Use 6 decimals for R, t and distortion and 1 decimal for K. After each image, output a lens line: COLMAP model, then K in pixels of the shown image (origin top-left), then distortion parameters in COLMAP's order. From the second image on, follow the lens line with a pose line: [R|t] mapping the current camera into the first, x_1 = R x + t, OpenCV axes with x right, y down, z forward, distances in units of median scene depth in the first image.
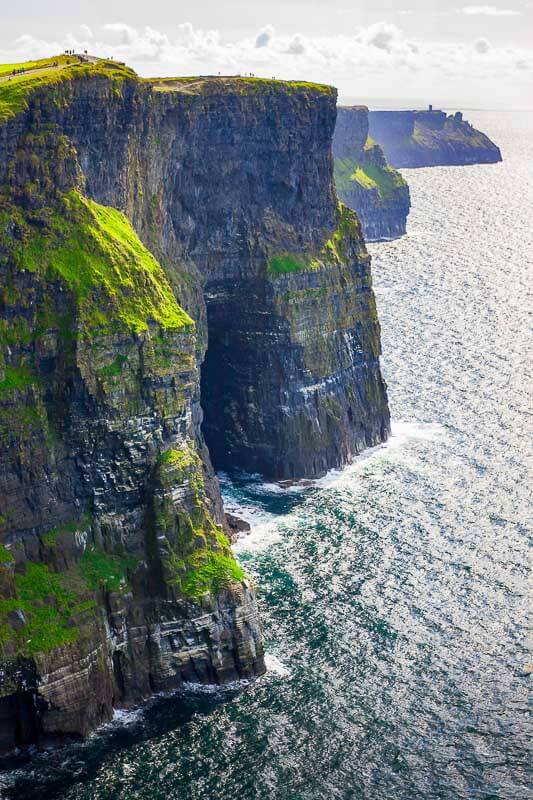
lens RADIAL K [[1421.0, 0, 266.6], [0, 1421.0, 400.3], [0, 0, 1]] dist [-0.044692, 0.000000]
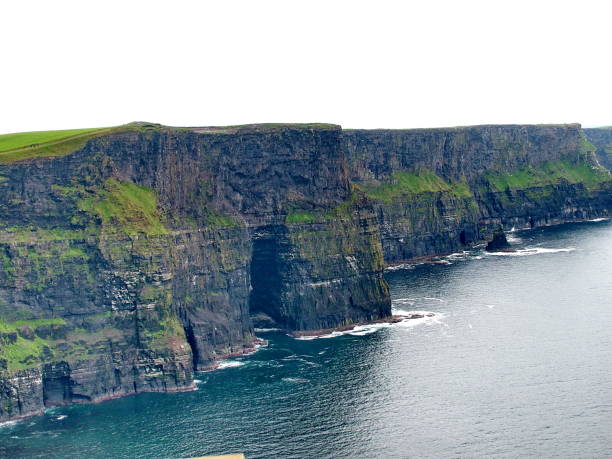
lens RADIAL K [[1270.9, 0, 305.6], [0, 1270.9, 228.0], [0, 0, 1]] dist [0.308210, 0.000000]
pose [[0.946763, -0.016272, -0.321521, 0.612189], [-0.023955, 0.992392, -0.120764, 0.133642], [0.321040, 0.122036, 0.939170, -0.651987]]
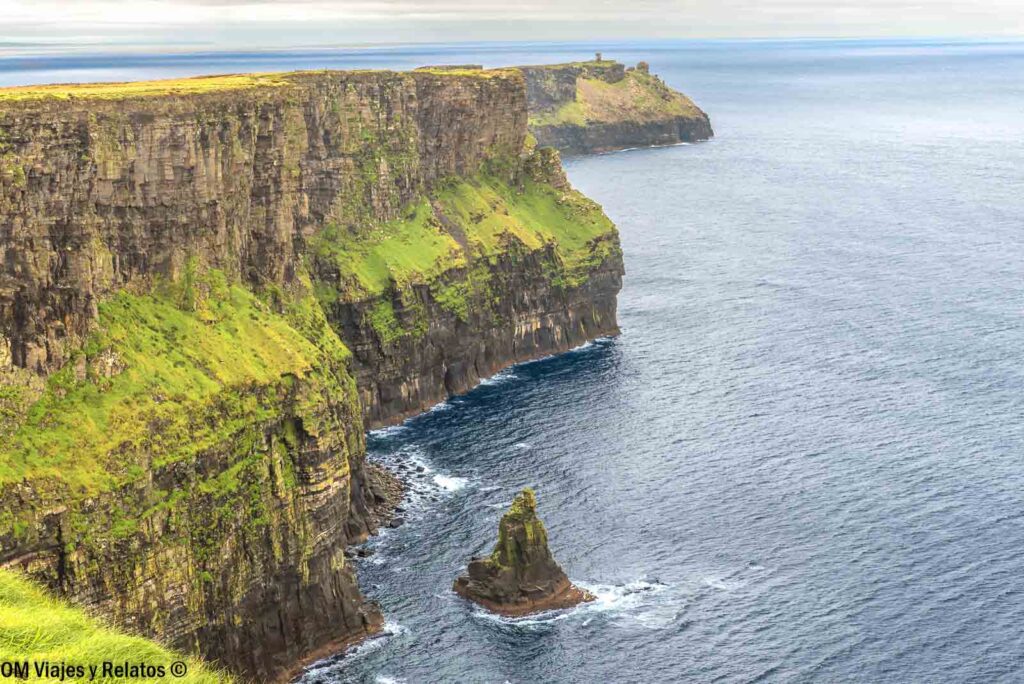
lens RADIAL K [[1818.9, 0, 512.1], [0, 1818.9, 342.7], [0, 0, 1]] dist [-0.044692, 0.000000]
pose [[0.995581, -0.052588, 0.077804, 0.044600], [0.056223, 0.997390, -0.045296, -0.251902], [-0.075219, 0.049470, 0.995939, 1.137488]]
